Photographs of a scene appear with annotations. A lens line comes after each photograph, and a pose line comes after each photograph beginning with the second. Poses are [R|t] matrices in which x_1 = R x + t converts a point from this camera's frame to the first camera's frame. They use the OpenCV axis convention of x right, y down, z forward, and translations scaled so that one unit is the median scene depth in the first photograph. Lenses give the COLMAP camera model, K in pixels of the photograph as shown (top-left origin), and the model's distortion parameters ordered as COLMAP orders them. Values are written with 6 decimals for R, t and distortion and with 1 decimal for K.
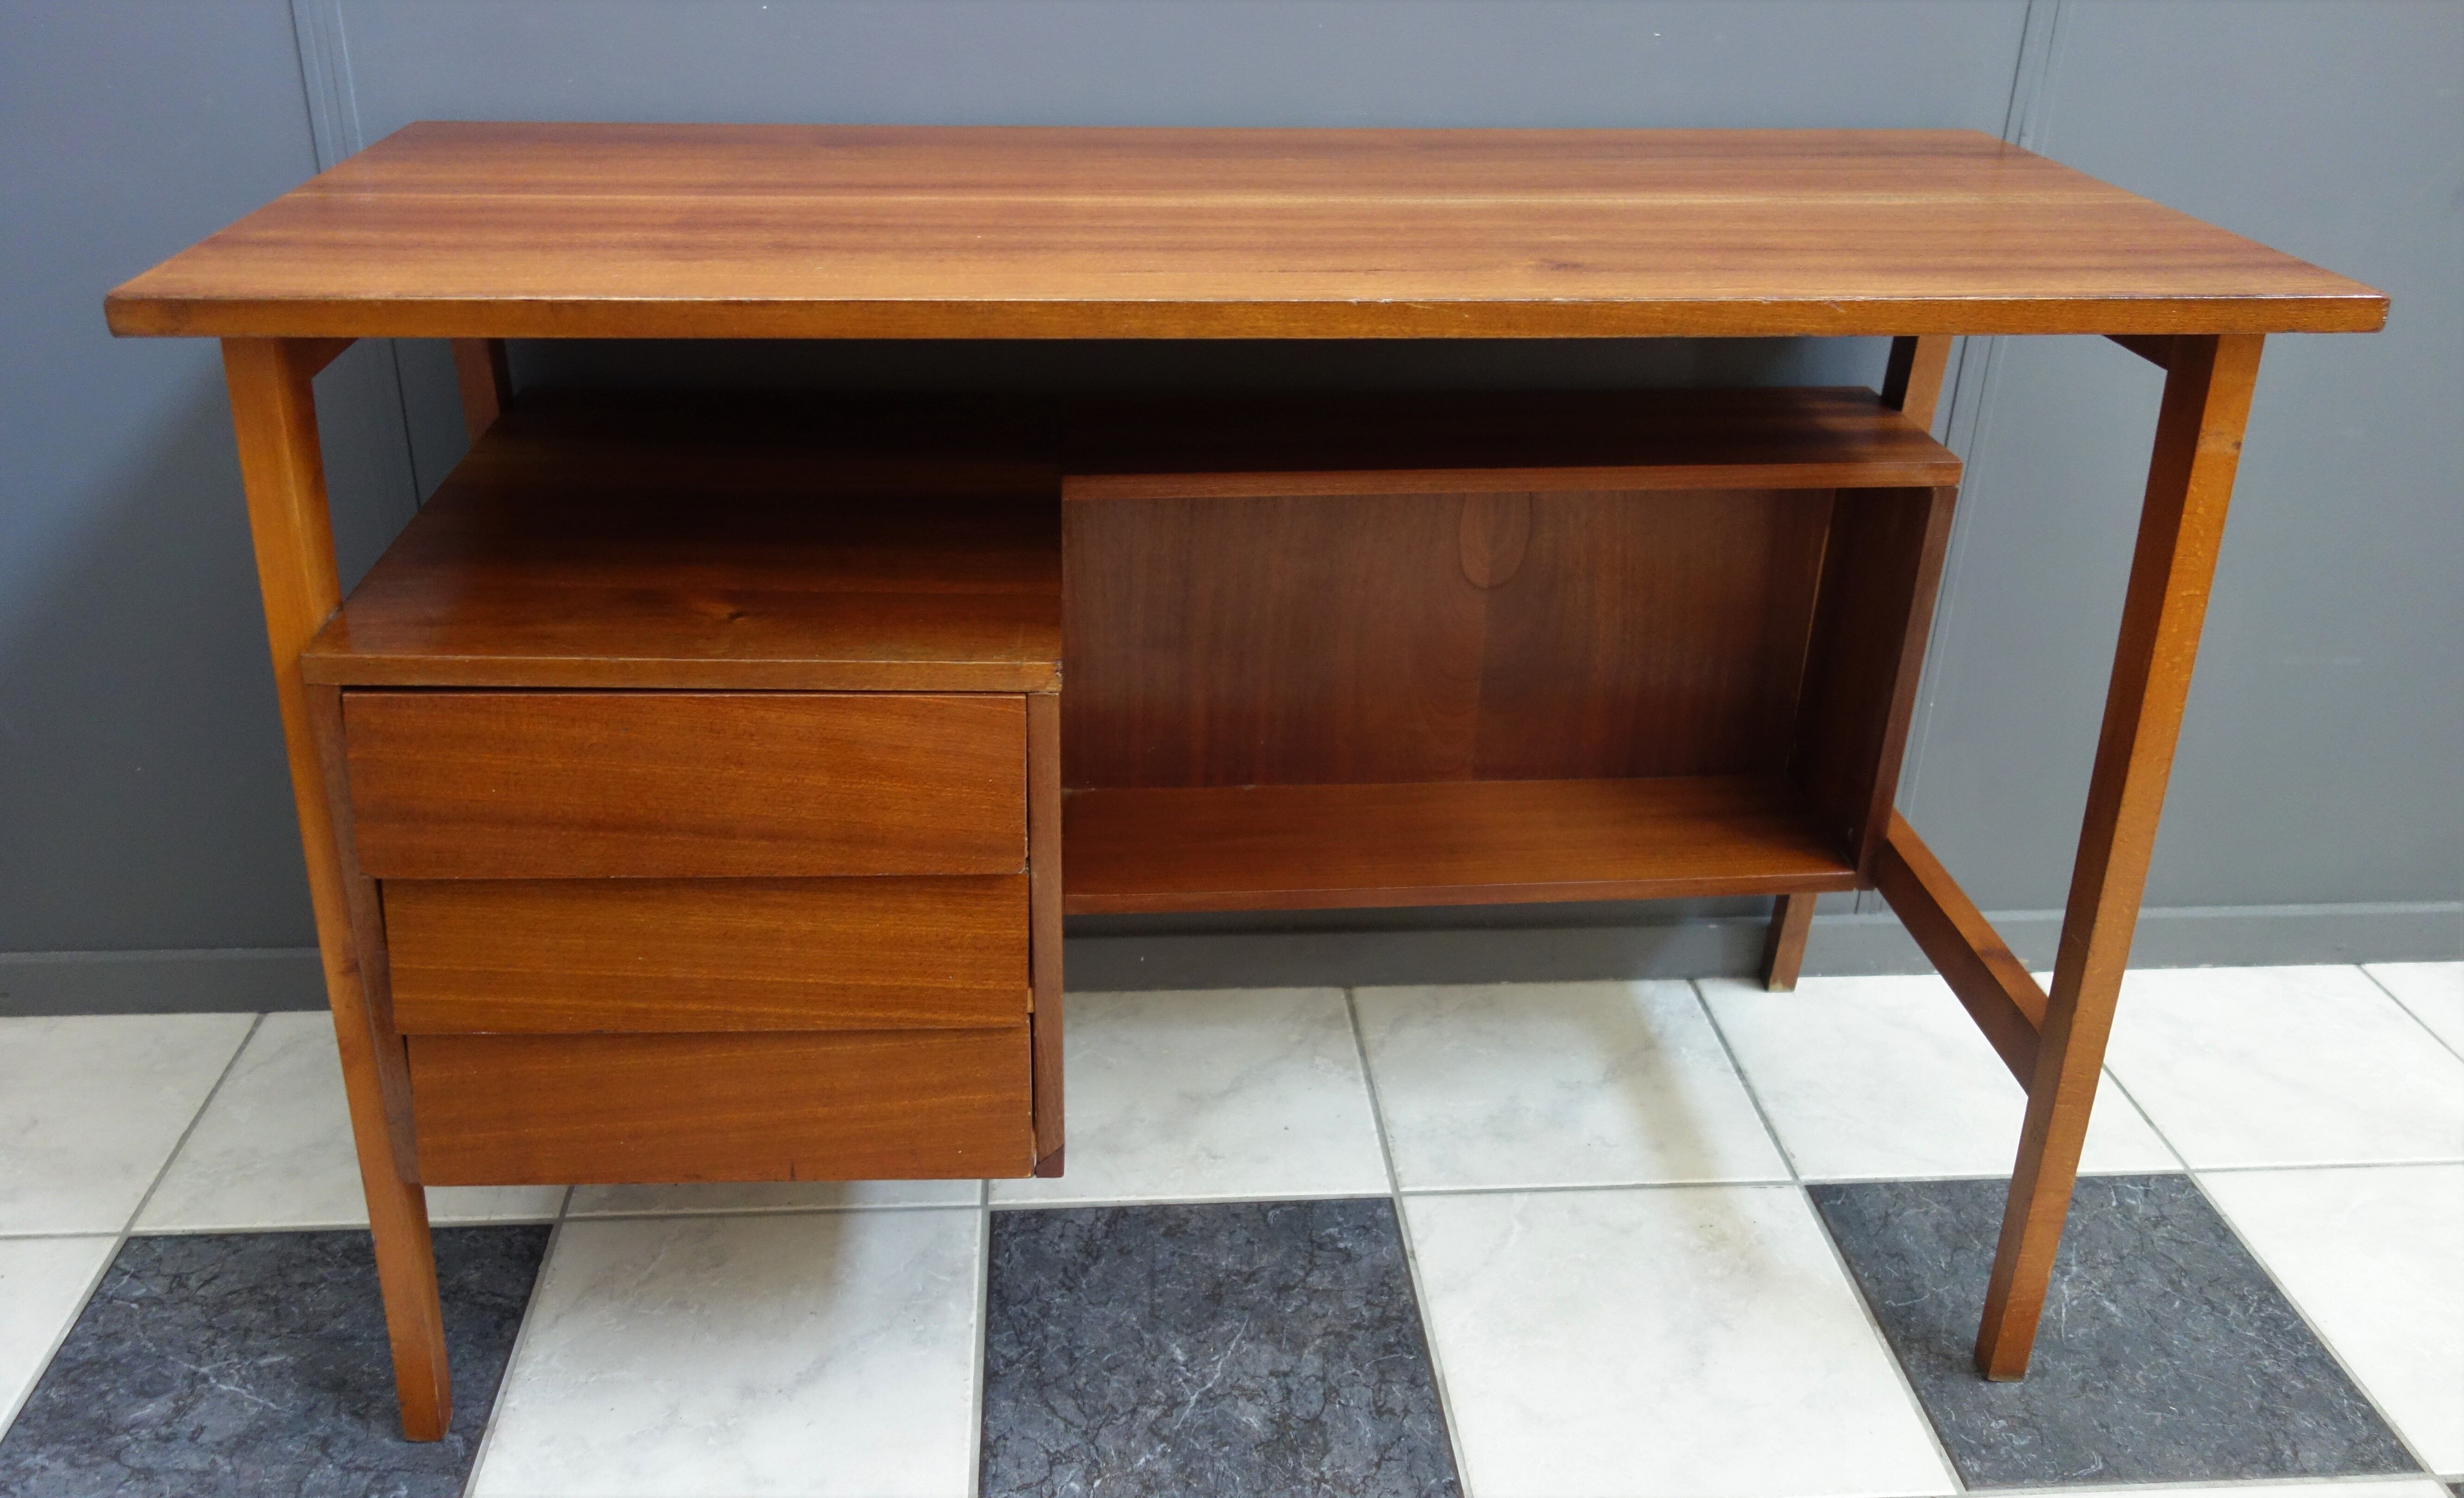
lens RADIAL K [[1999.3, 0, 1195.6], [0, 1999.3, 748.1], [0, 0, 1]] dist [0.006496, -0.006651]
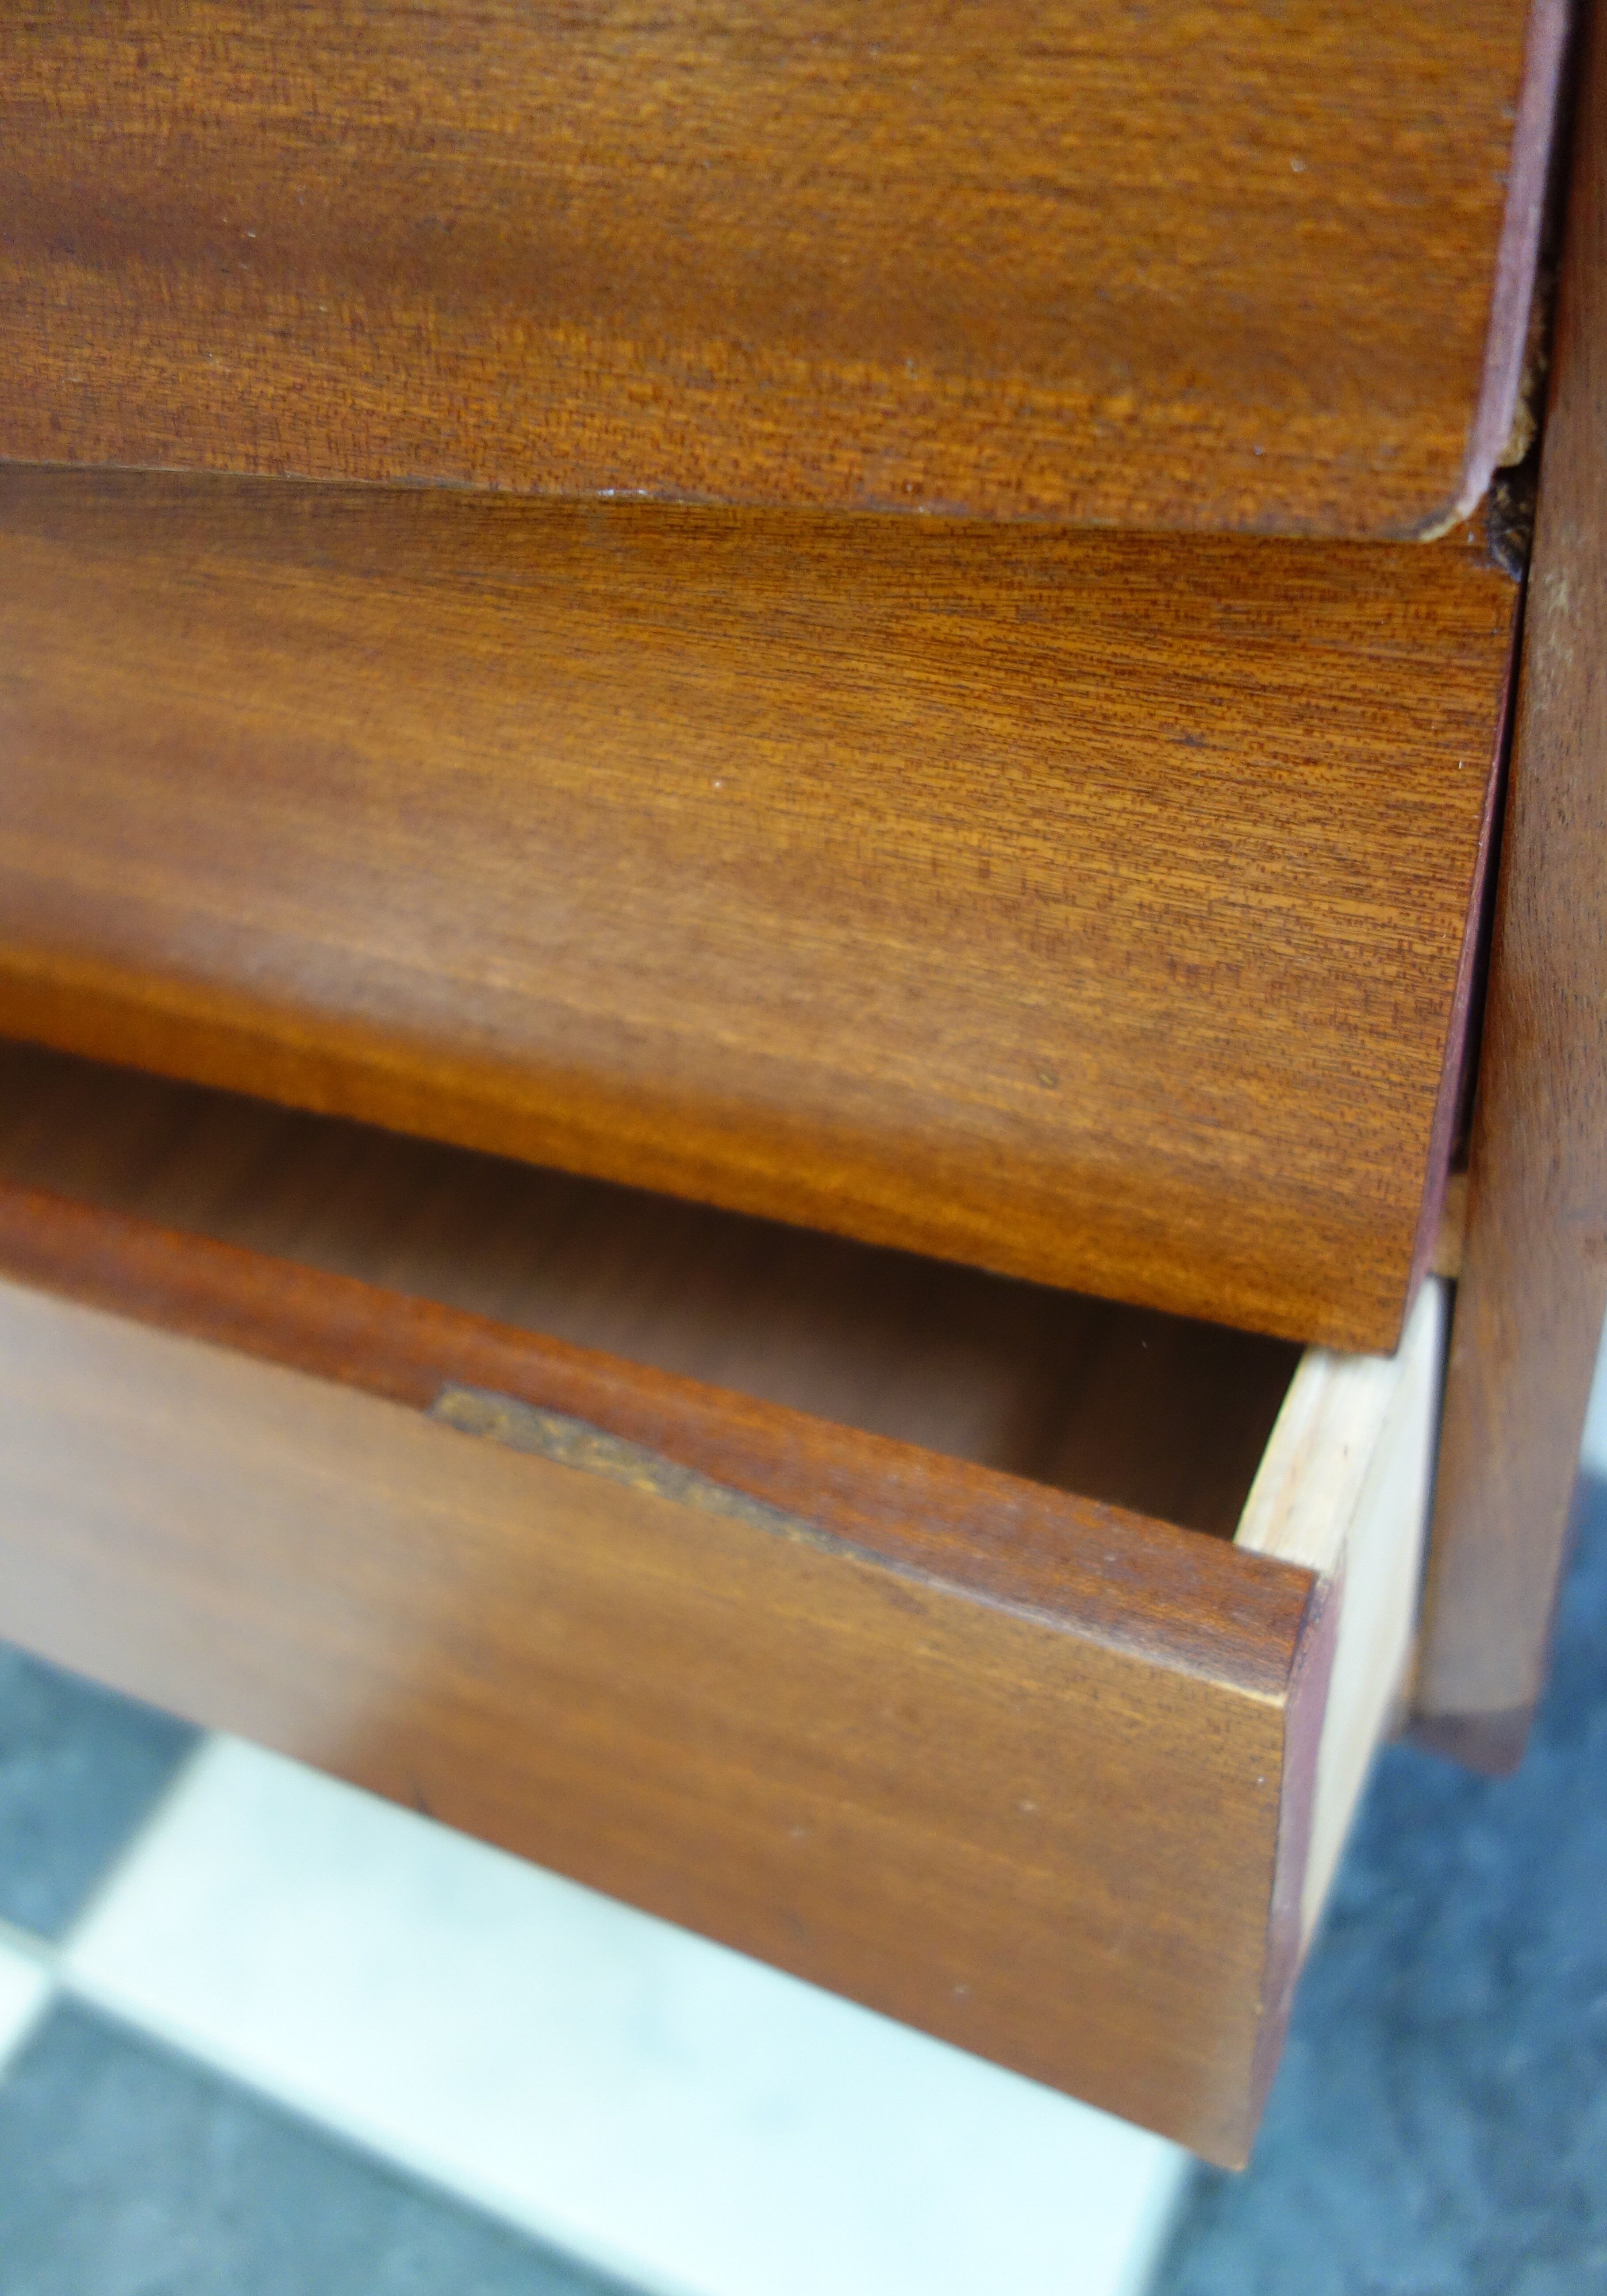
lens RADIAL K [[1861.6, 0, 809.0], [0, 1861.6, 1195.6], [0, 0, 1]] dist [0.001110, -0.015947]
pose [[0.852012, 0.230180, -0.470204, -0.043628], [-0.040669, 0.924543, 0.378901, 0.046150], [0.521940, -0.303706, 0.797083, 0.707315]]
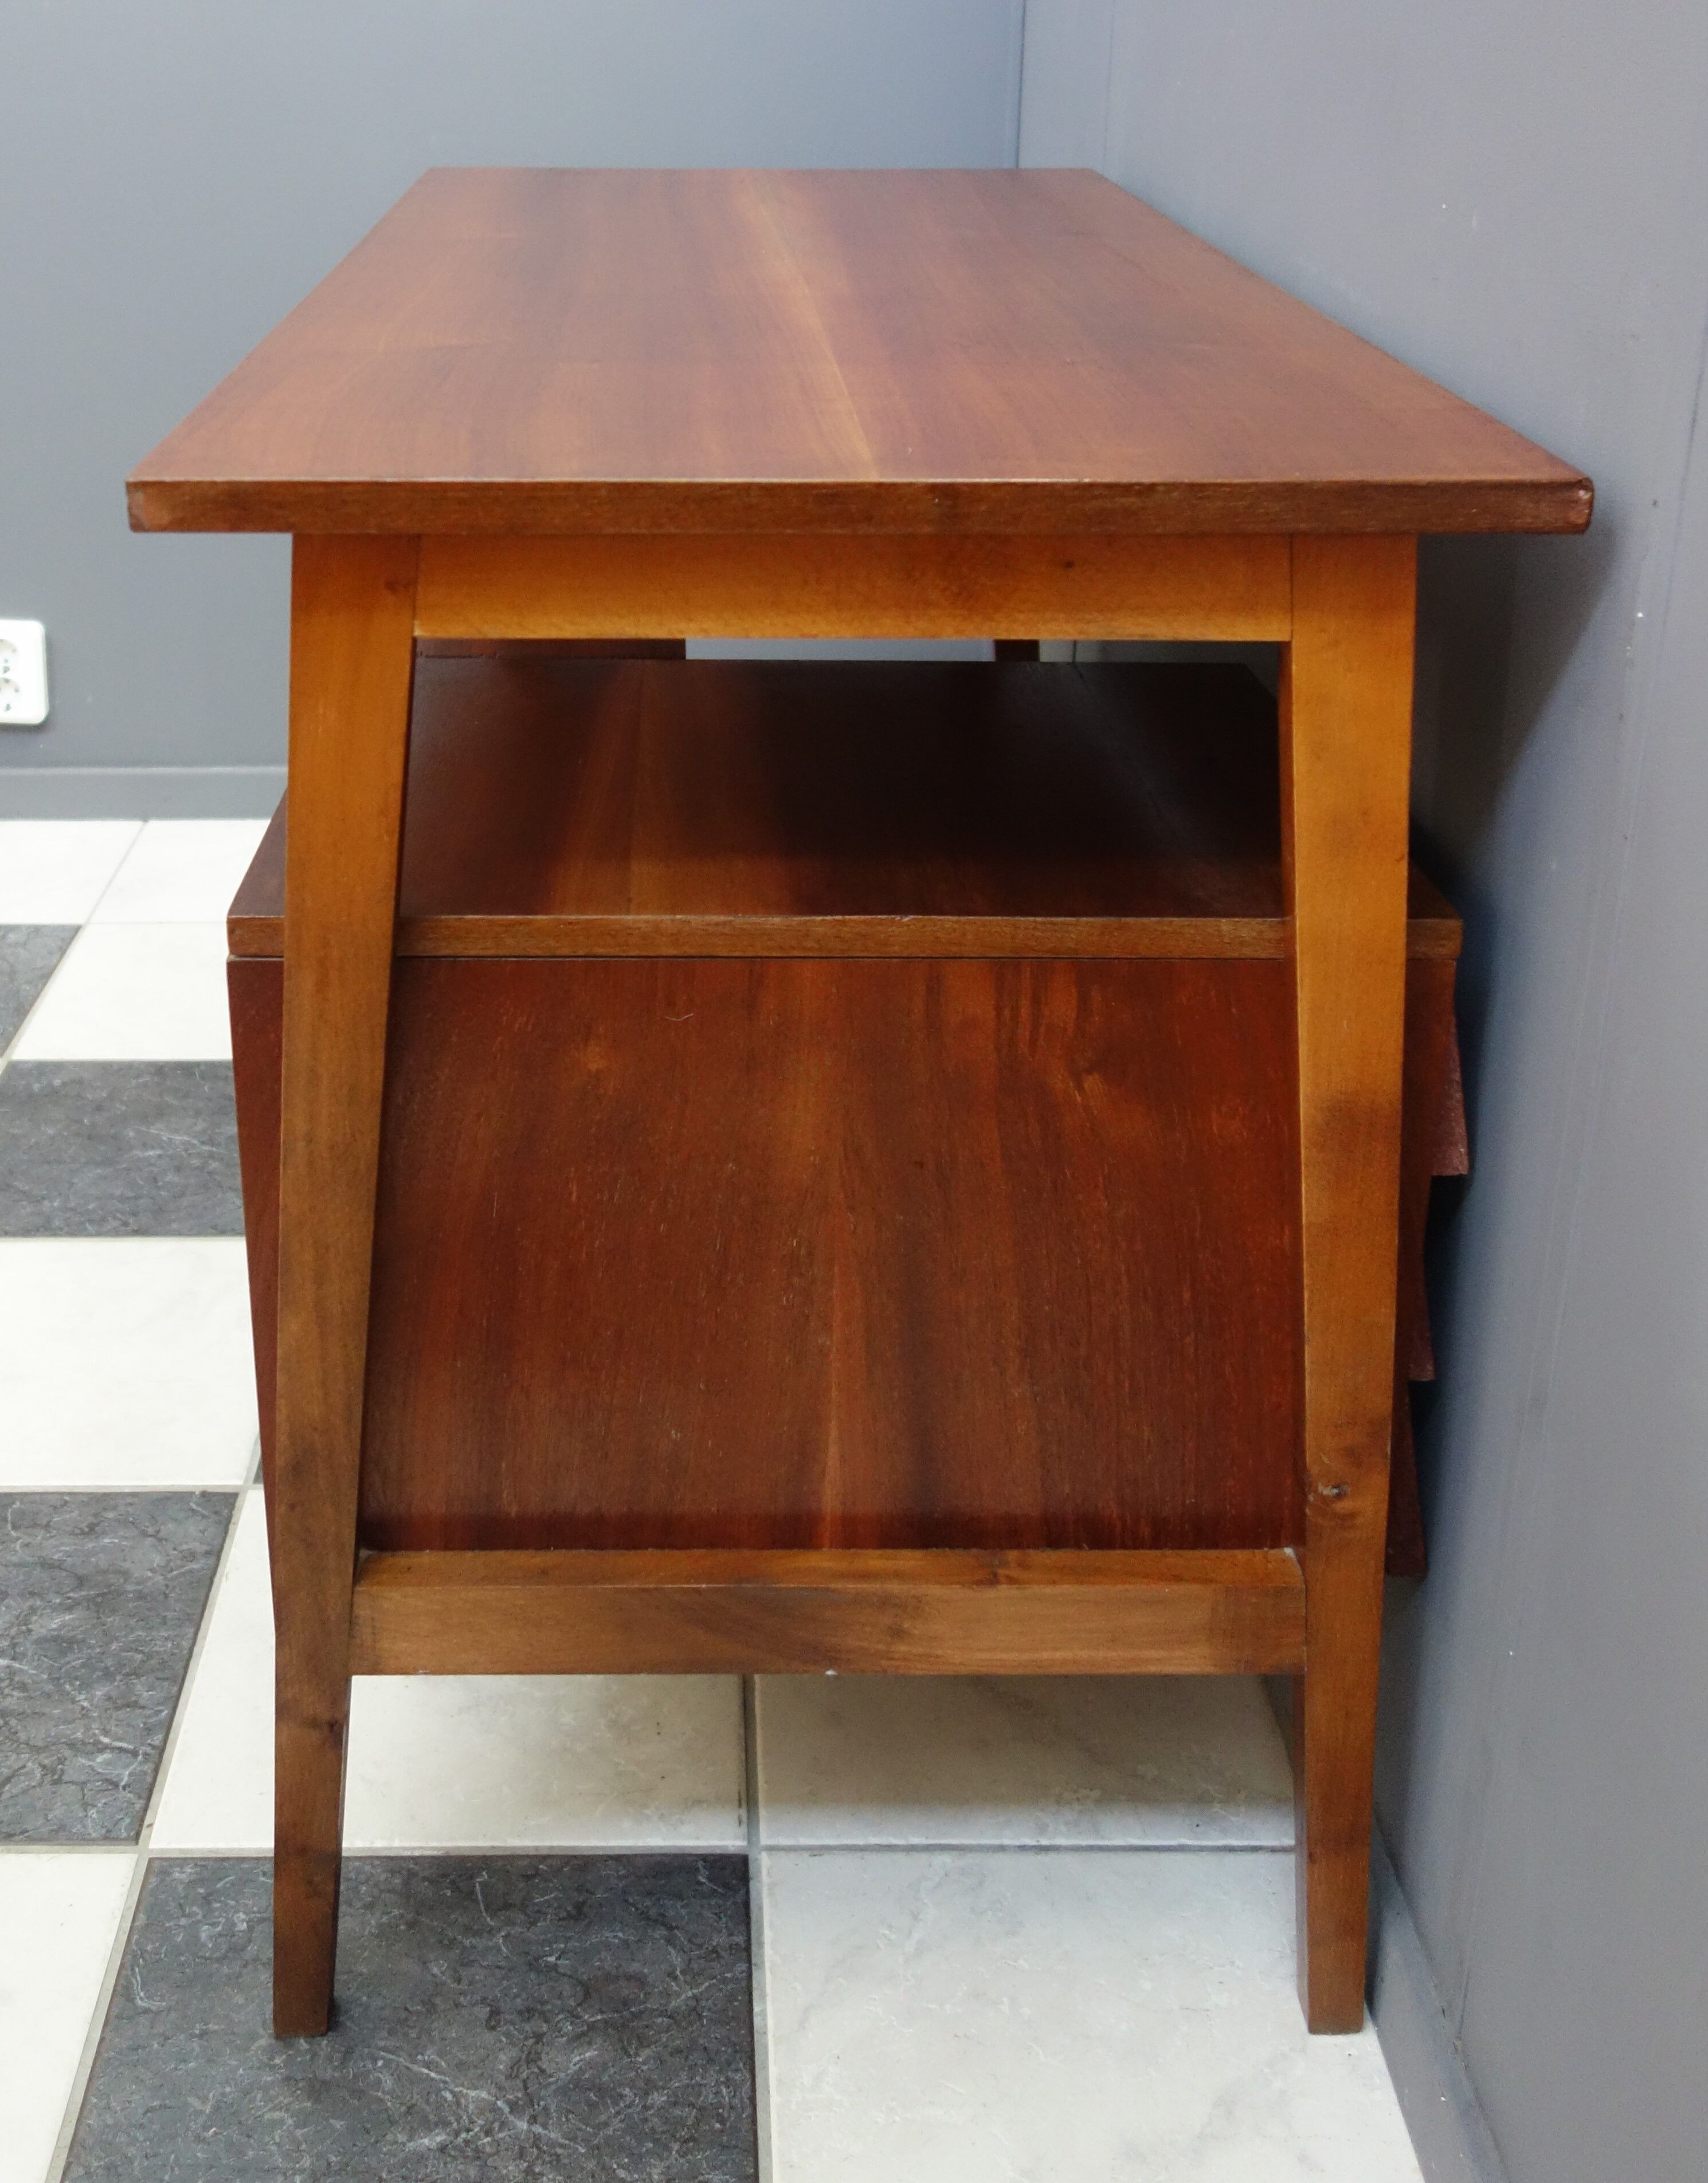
lens RADIAL K [[2467.2, 0, 709.9], [0, 2467.2, 848.4], [0, 0, 1]] dist [0.009365, 0.000000]
pose [[-0.056079, 0.340083, -0.938722, 1.097354], [-0.441045, 0.835057, 0.328875, -0.370137], [0.895731, 0.432462, 0.103163, 0.868605]]
